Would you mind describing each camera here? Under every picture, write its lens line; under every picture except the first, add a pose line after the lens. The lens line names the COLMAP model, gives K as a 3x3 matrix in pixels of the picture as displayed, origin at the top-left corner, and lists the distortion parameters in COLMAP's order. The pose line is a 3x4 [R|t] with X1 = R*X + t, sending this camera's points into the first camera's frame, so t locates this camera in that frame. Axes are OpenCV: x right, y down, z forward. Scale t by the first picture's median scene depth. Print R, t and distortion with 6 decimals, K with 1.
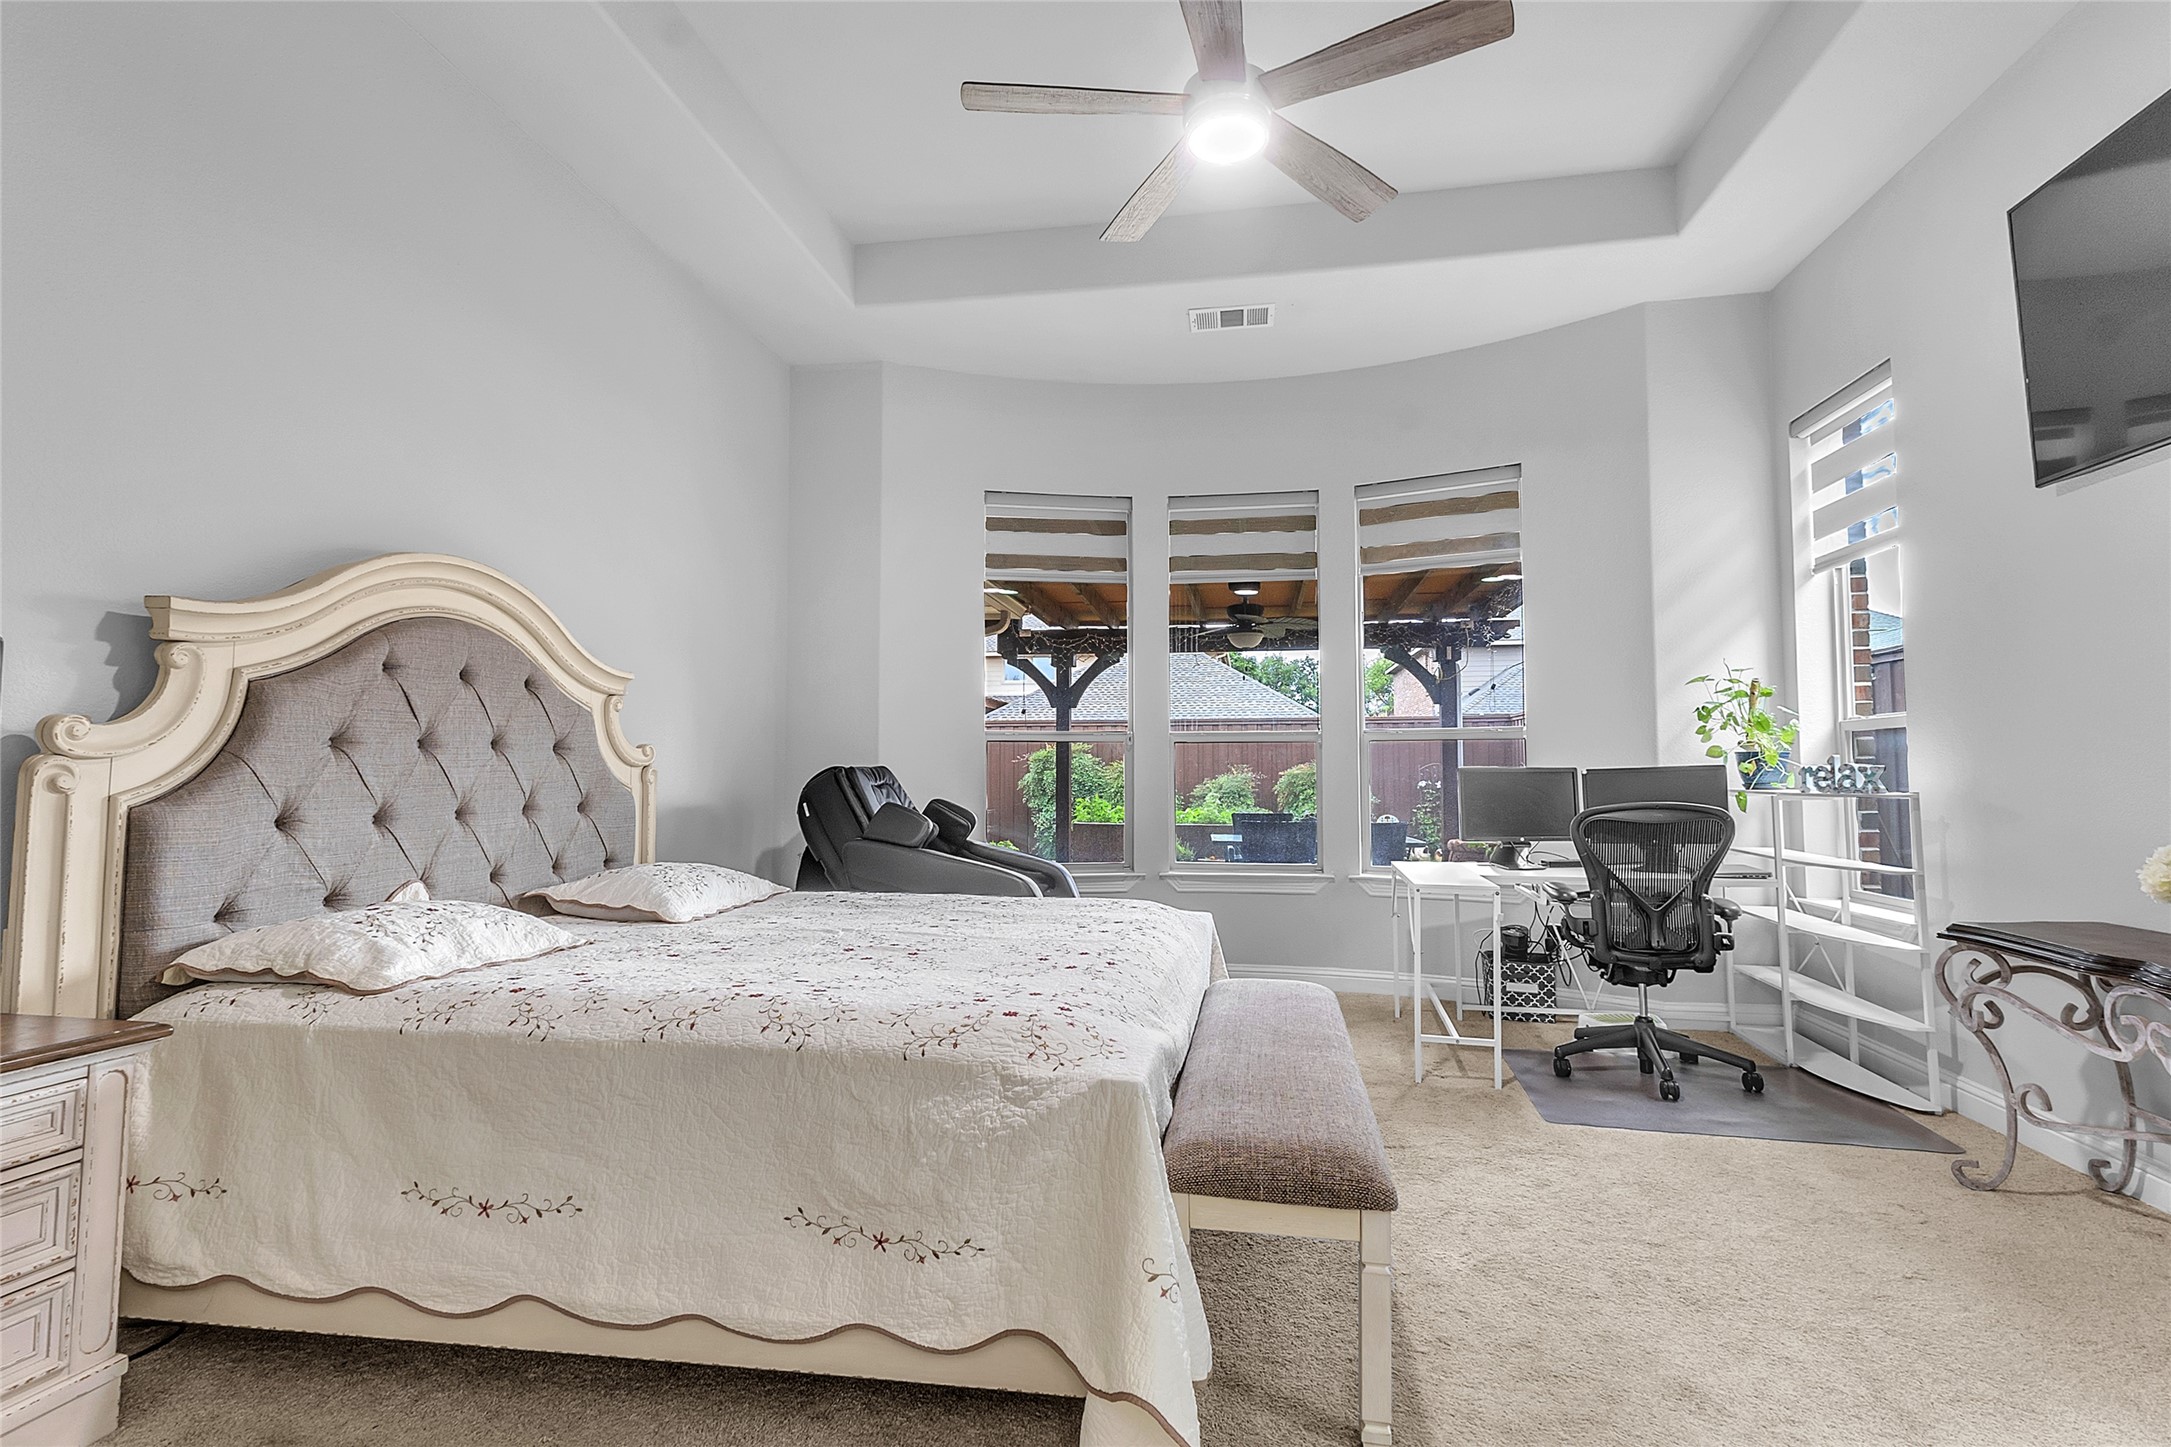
lens RADIAL K [[1033.4, 0, 1088.7], [0, 1033.4, 726.8], [0, 0, 1]] dist [0.019675, -0.004810]
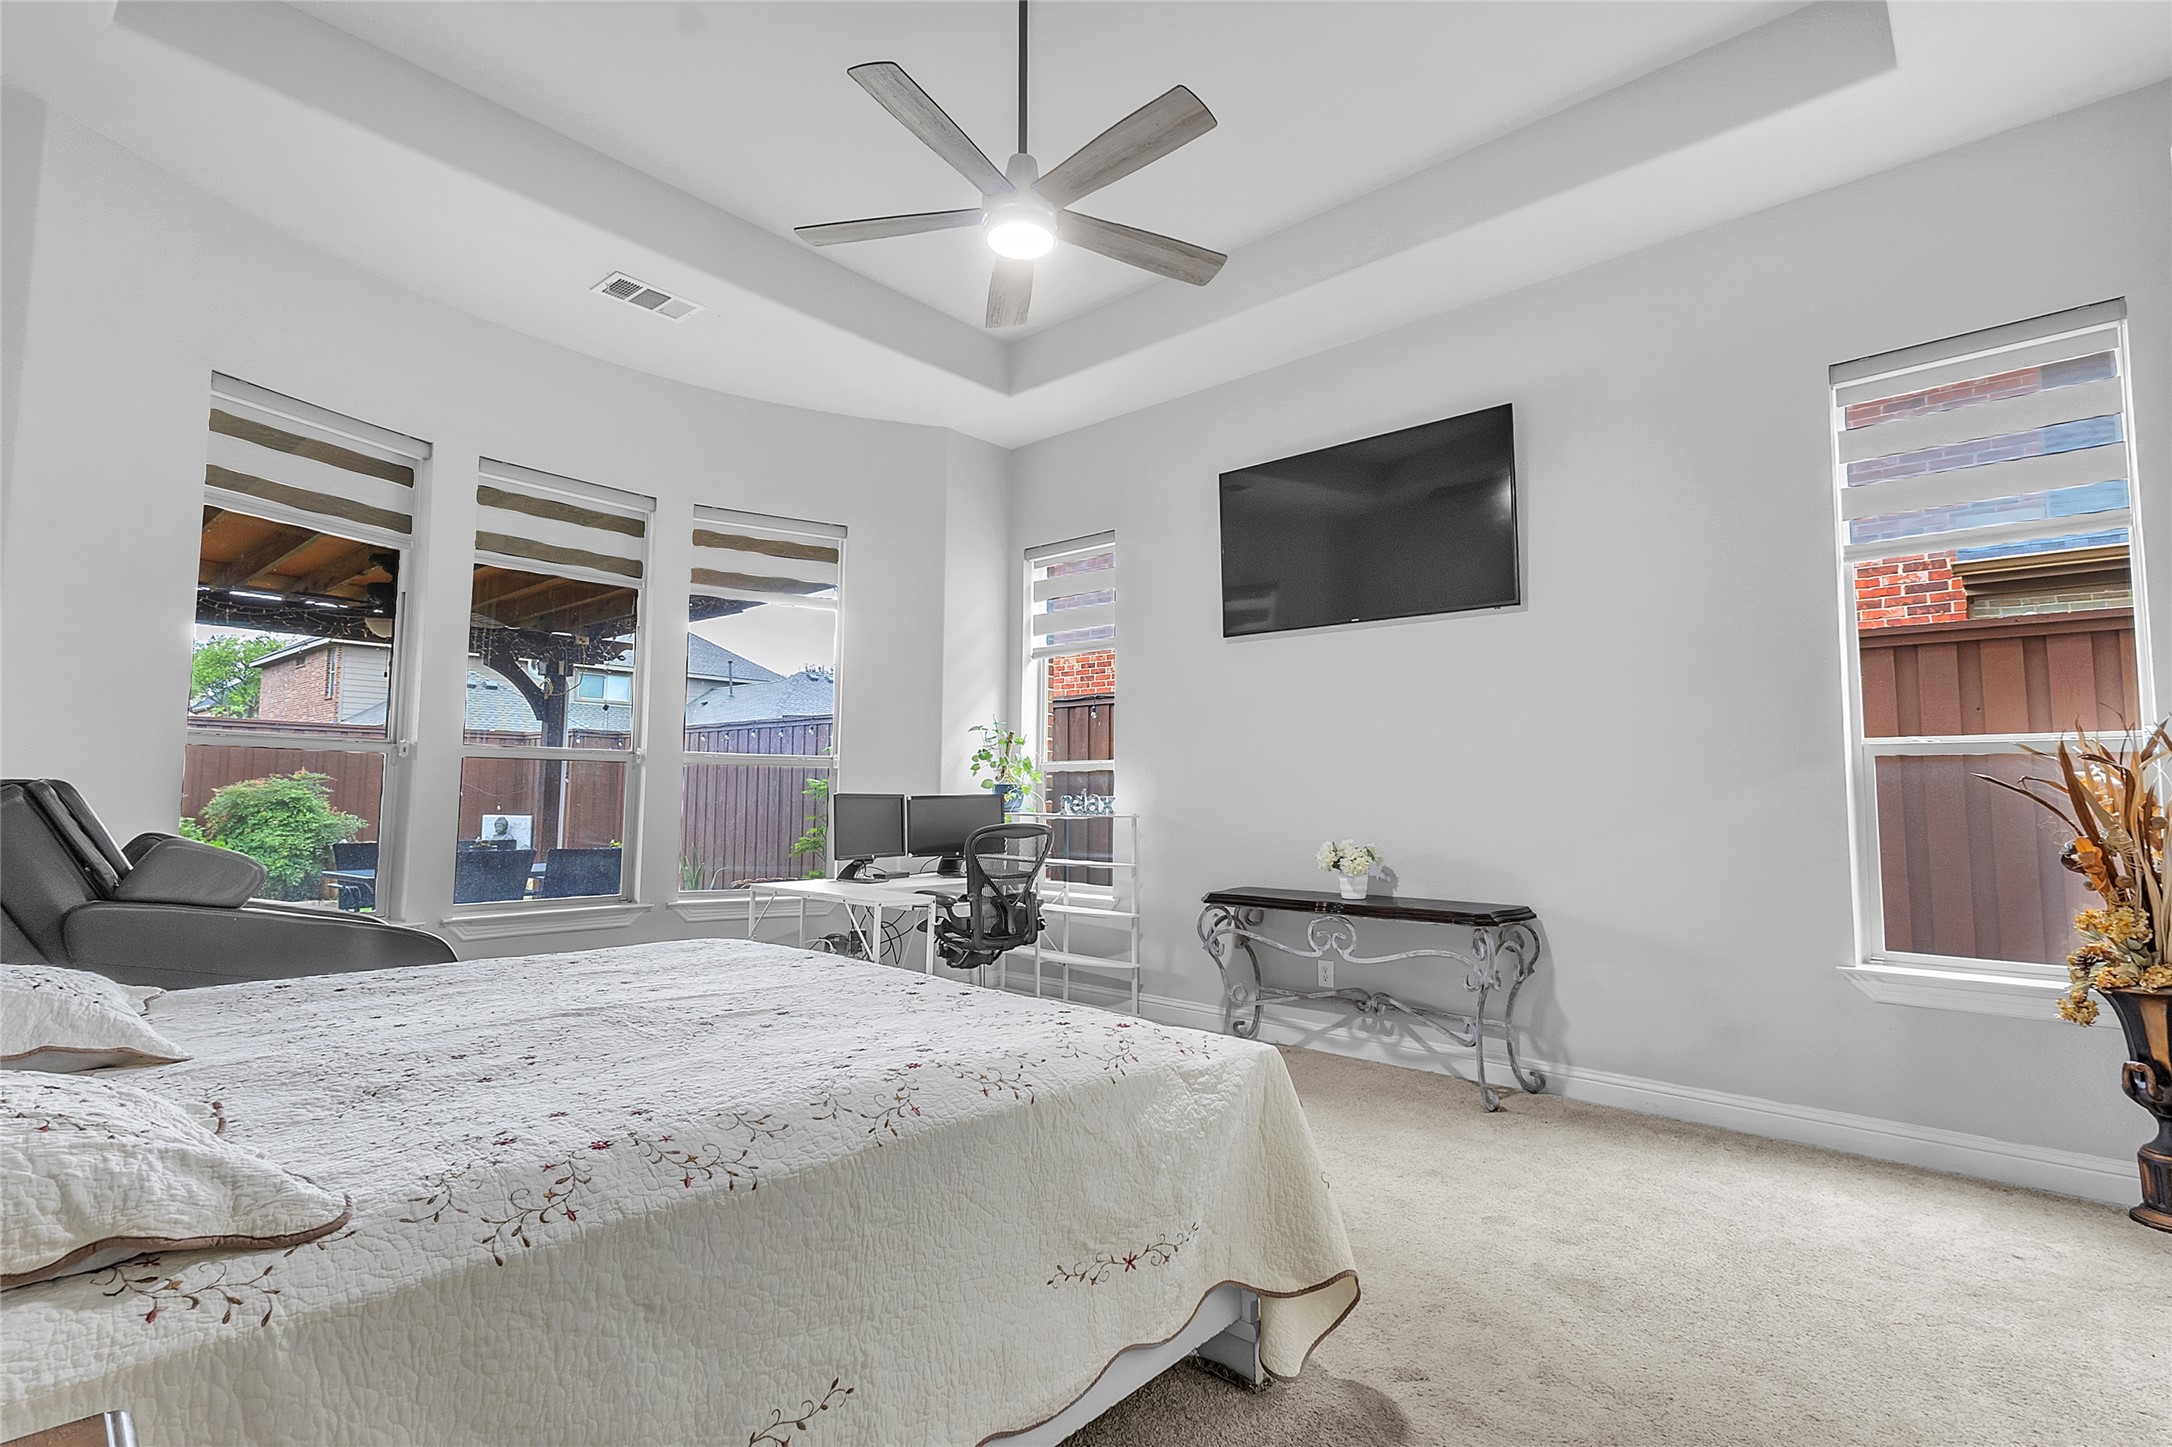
lens RADIAL K [[1033.8, 0, 1081.2], [0, 1033.8, 716.6], [0, 0, 1]] dist [0.019675, -0.004810]
pose [[0.532097, 0.072333, 0.843588, -0.444103], [-0.049143, 0.997303, -0.054516, 0.005100], [-0.845256, -0.012448, 0.534216, 0.192756]]
